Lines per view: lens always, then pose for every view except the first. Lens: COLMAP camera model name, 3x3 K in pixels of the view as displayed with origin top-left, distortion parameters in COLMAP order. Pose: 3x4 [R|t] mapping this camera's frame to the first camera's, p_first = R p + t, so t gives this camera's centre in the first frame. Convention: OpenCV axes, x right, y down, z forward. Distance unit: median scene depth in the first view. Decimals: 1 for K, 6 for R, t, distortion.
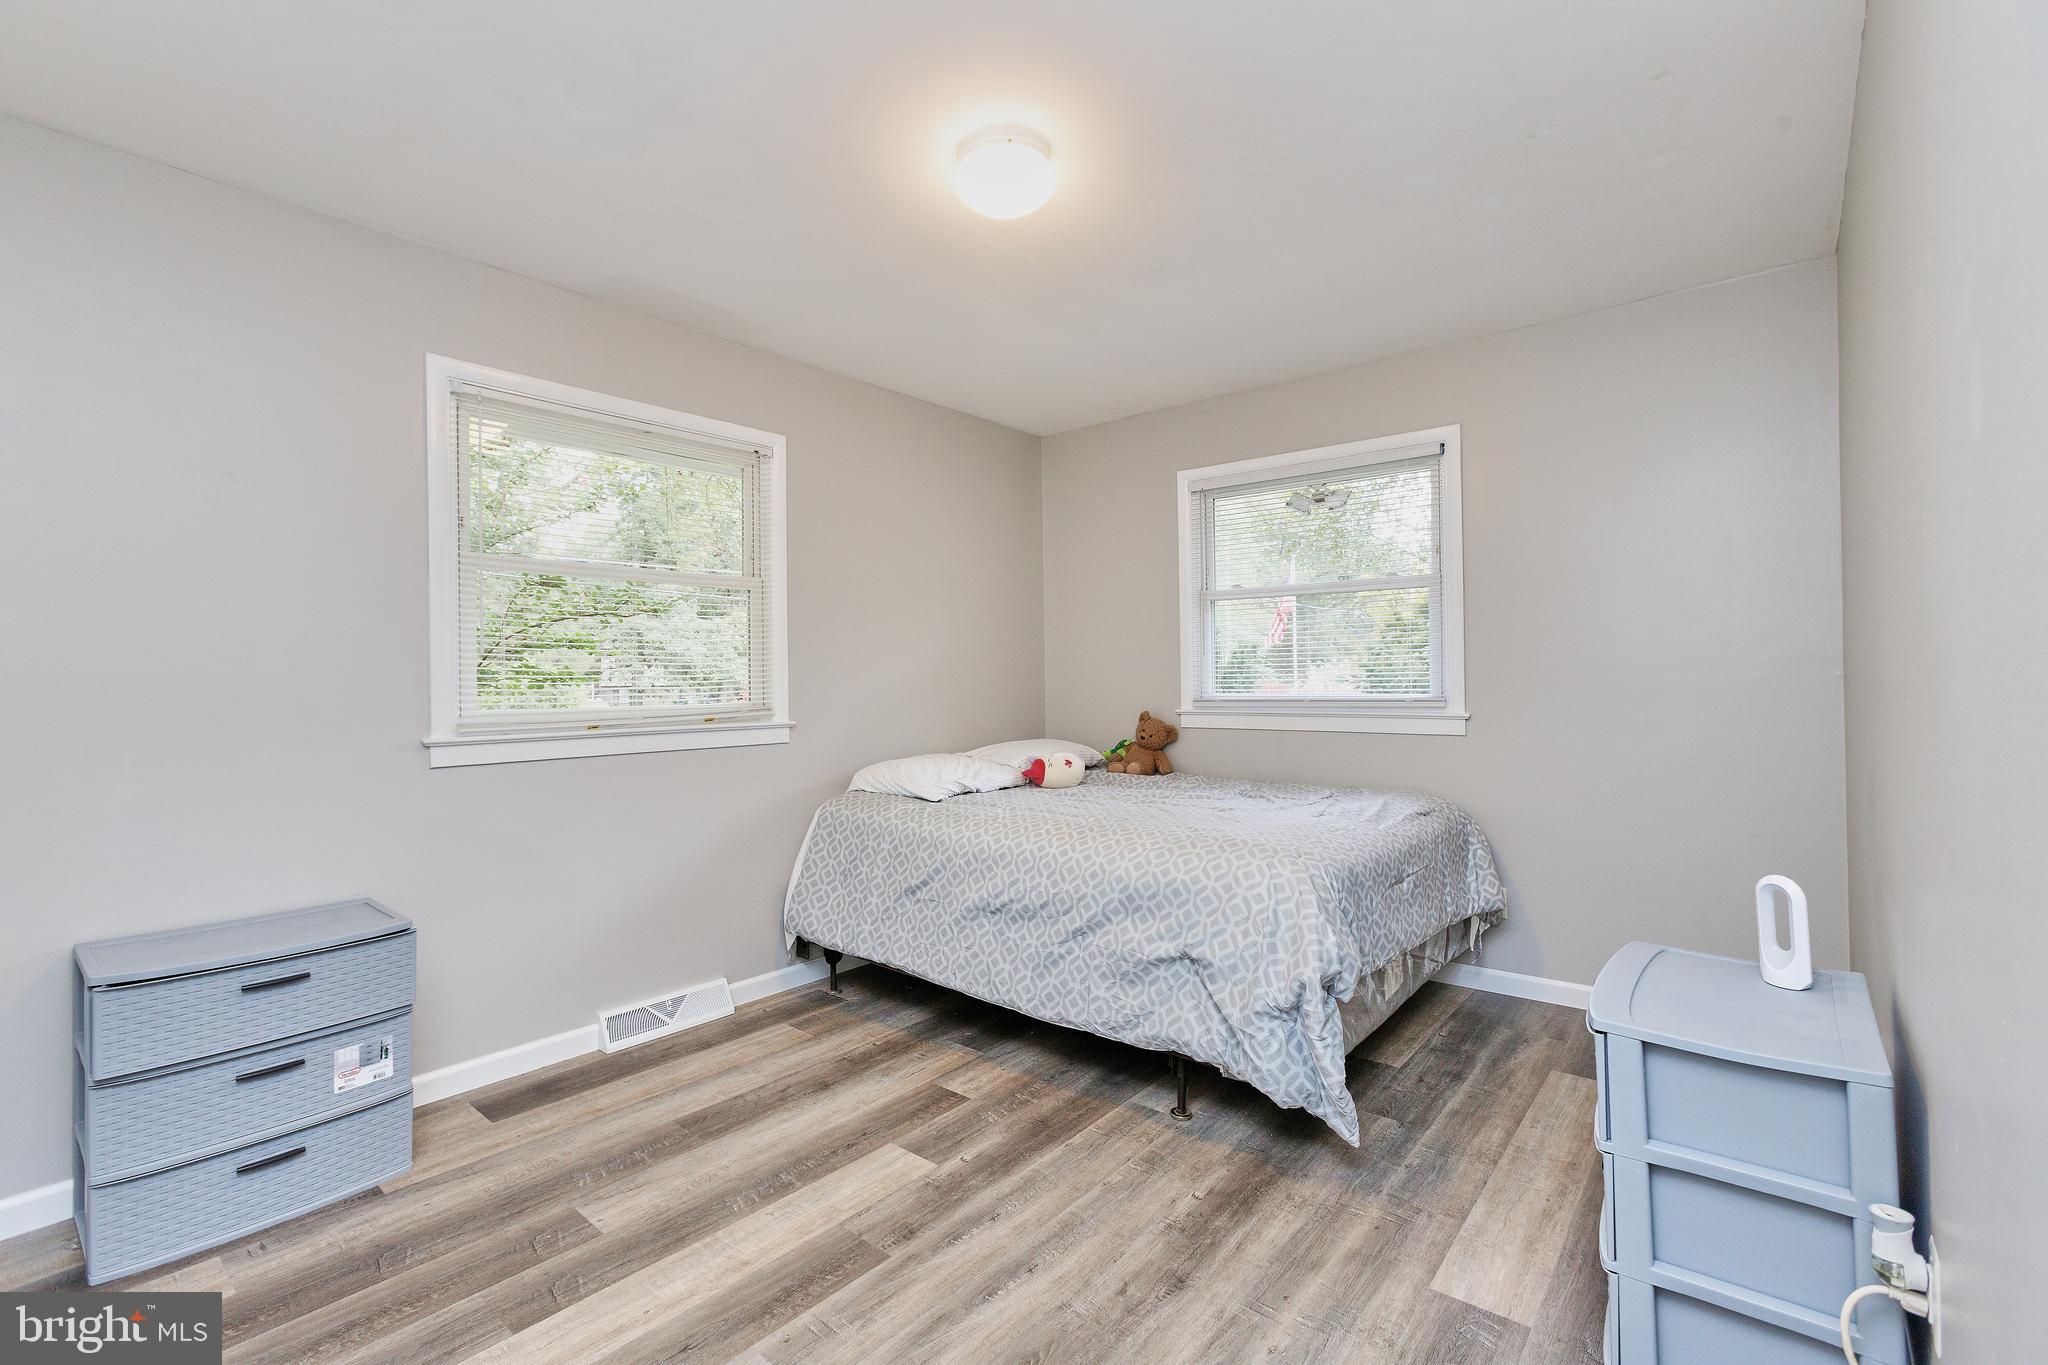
lens RADIAL K [[903.8, 0, 1016.8], [0, 903.8, 679.9], [0, 0, 1]] dist [-0.012318, 0.007565]
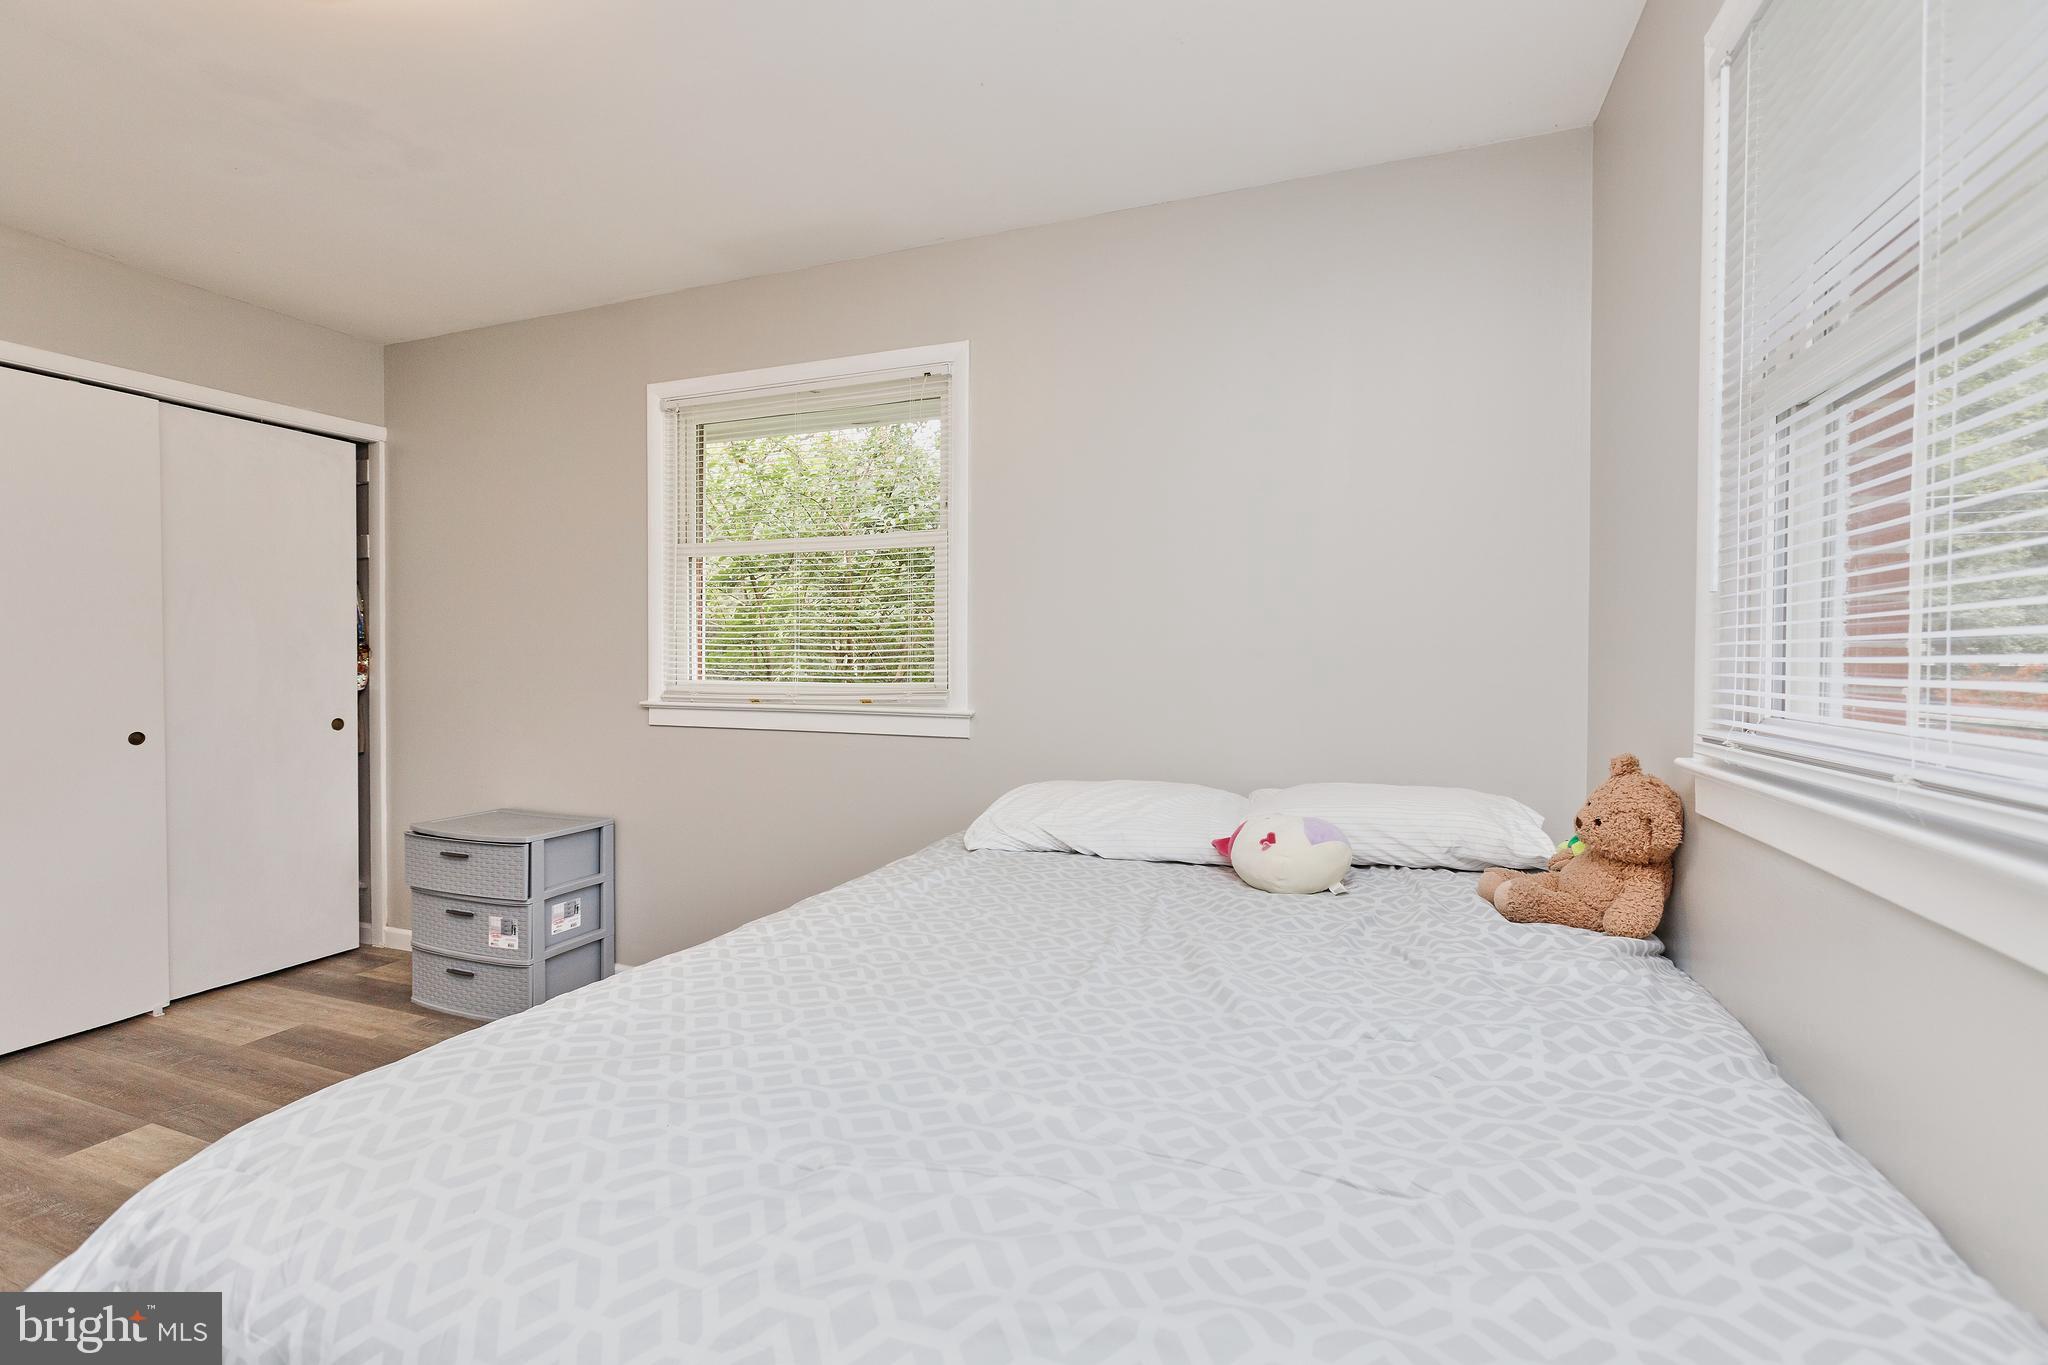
lens RADIAL K [[903.8, 0, 1016.8], [0, 903.8, 679.9], [0, 0, 1]] dist [-0.012318, 0.007565]
pose [[0.318242, 0.025467, -0.947667, 0.670281], [-0.009510, 0.999675, 0.023671, 0.001803], [0.947962, 0.001479, 0.318381, 1.076470]]
